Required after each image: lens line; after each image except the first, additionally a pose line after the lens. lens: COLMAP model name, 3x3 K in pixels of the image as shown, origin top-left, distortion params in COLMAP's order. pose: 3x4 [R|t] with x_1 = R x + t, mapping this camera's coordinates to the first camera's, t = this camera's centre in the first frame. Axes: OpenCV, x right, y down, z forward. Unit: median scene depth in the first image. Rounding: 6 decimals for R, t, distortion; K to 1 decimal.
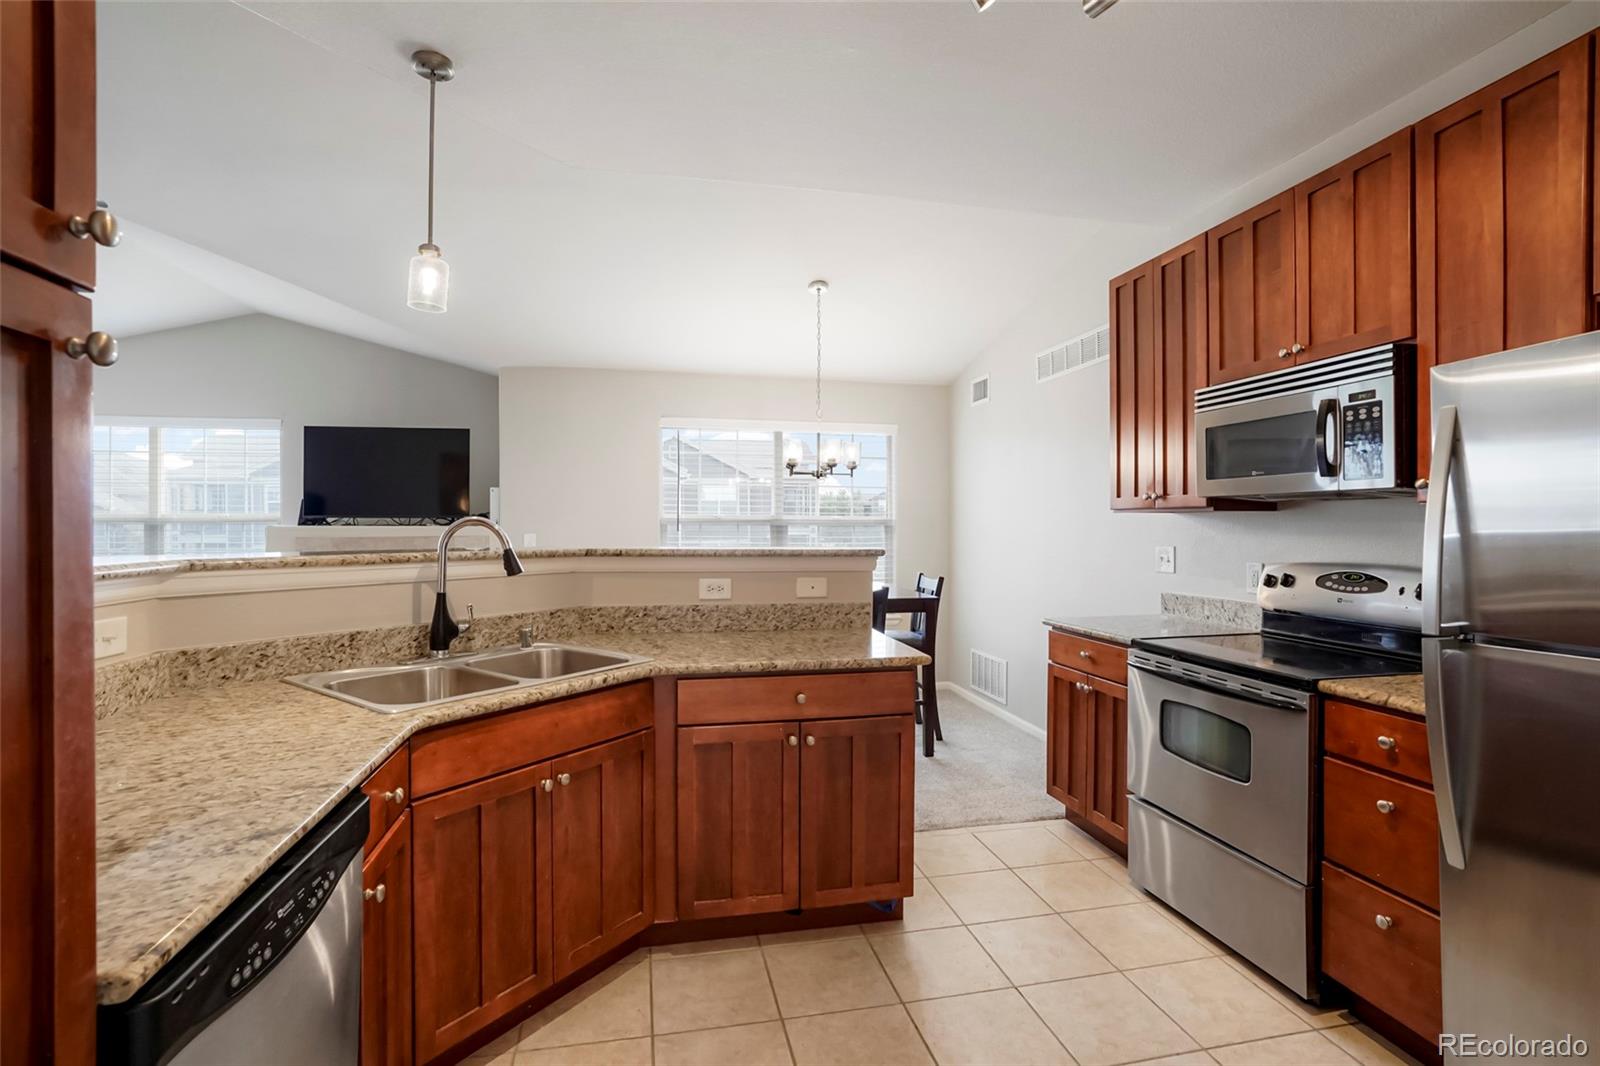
lens RADIAL K [[741.0, 0, 767.9], [0, 741.0, 529.7], [0, 0, 1]] dist [-0.013899, 0.008380]
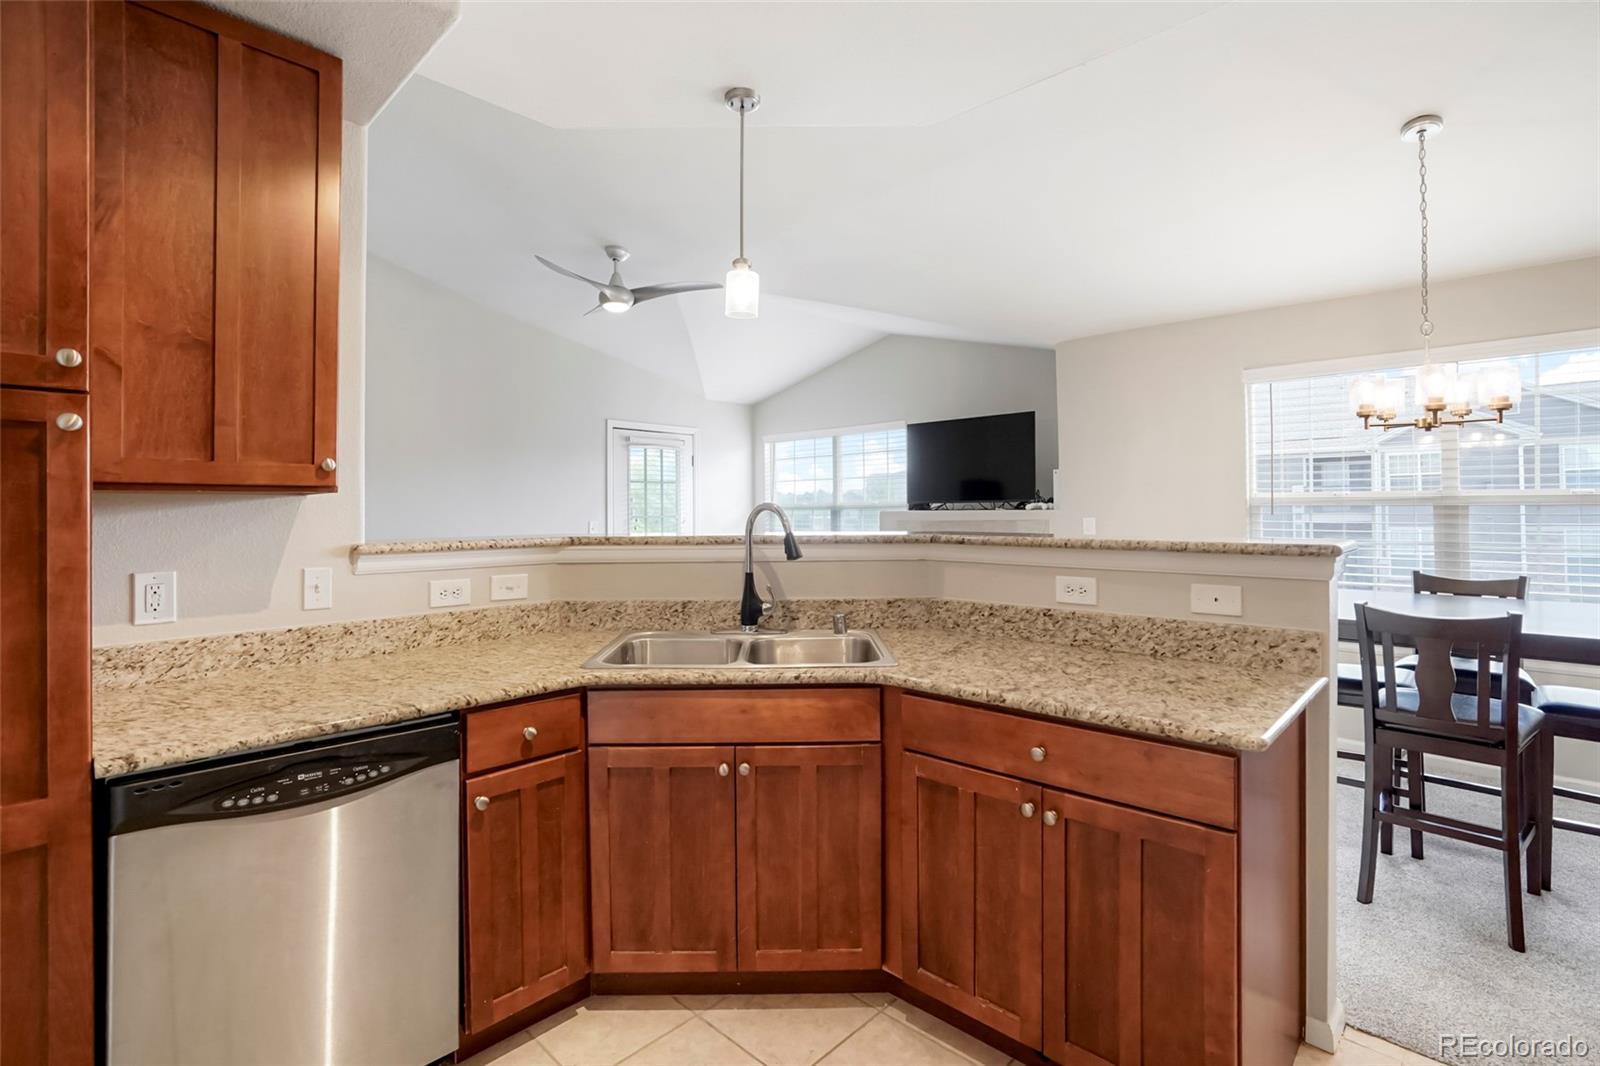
lens RADIAL K [[741.0, 0, 810.2], [0, 741.0, 506.2], [0, 0, 1]] dist [-0.013899, 0.008380]
pose [[0.606802, -0.010245, -0.794787, 0.383736], [0.003426, 0.999941, -0.010274, -0.001097], [0.794846, 0.003511, 0.606801, 0.320233]]
